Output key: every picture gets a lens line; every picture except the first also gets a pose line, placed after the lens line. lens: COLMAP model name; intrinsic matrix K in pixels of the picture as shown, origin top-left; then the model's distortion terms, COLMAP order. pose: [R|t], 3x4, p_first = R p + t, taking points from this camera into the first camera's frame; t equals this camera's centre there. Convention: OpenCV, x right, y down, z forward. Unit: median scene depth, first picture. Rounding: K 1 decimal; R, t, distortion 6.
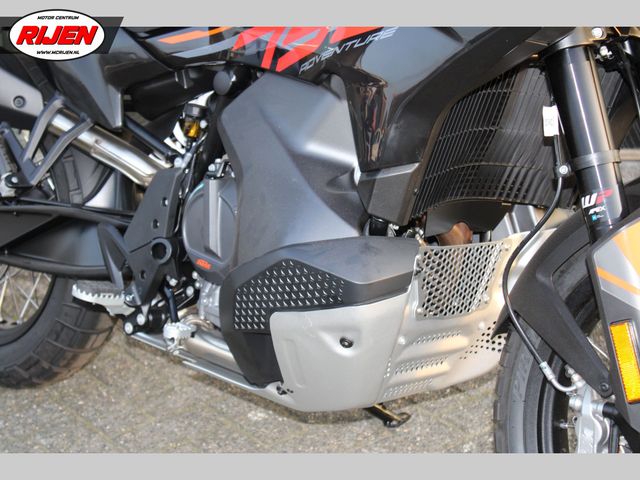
lens RADIAL K [[1279.4, 0, 320.0], [0, 1279.4, 240.0], [0, 0, 1]] dist [0.064867, 0.135231]
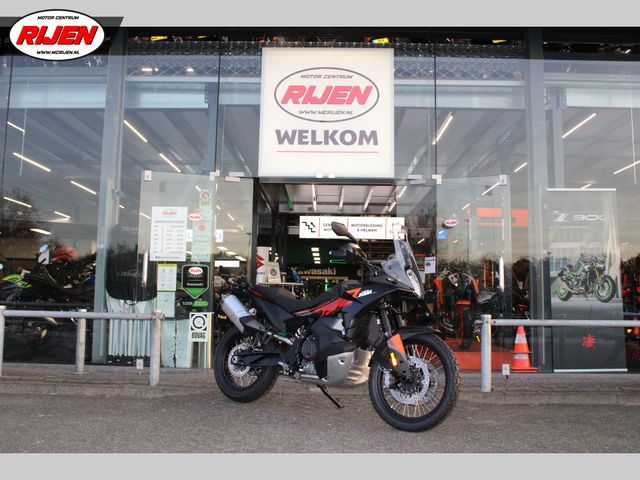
lens RADIAL K [[644.6, 0, 320.0], [0, 644.6, 240.0], [0, 0, 1]] dist [-0.122122, 0.003741]
pose [[0.991898, 0.044570, 0.118964, -0.351635], [0.004877, 0.922385, -0.386240, 0.550153], [-0.126946, 0.383691, 0.914695, -1.389074]]
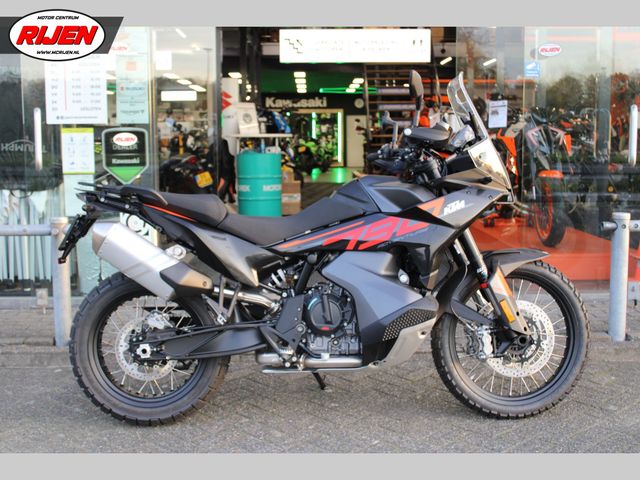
lens RADIAL K [[810.2, 0, 320.0], [0, 810.2, 240.0], [0, 0, 1]] dist [-0.035773, -0.047674]
pose [[0.989096, -0.006819, 0.147115, -0.360791], [0.032048, 0.984954, -0.169818, 0.145765], [-0.143743, 0.172681, 0.974433, -0.652697]]
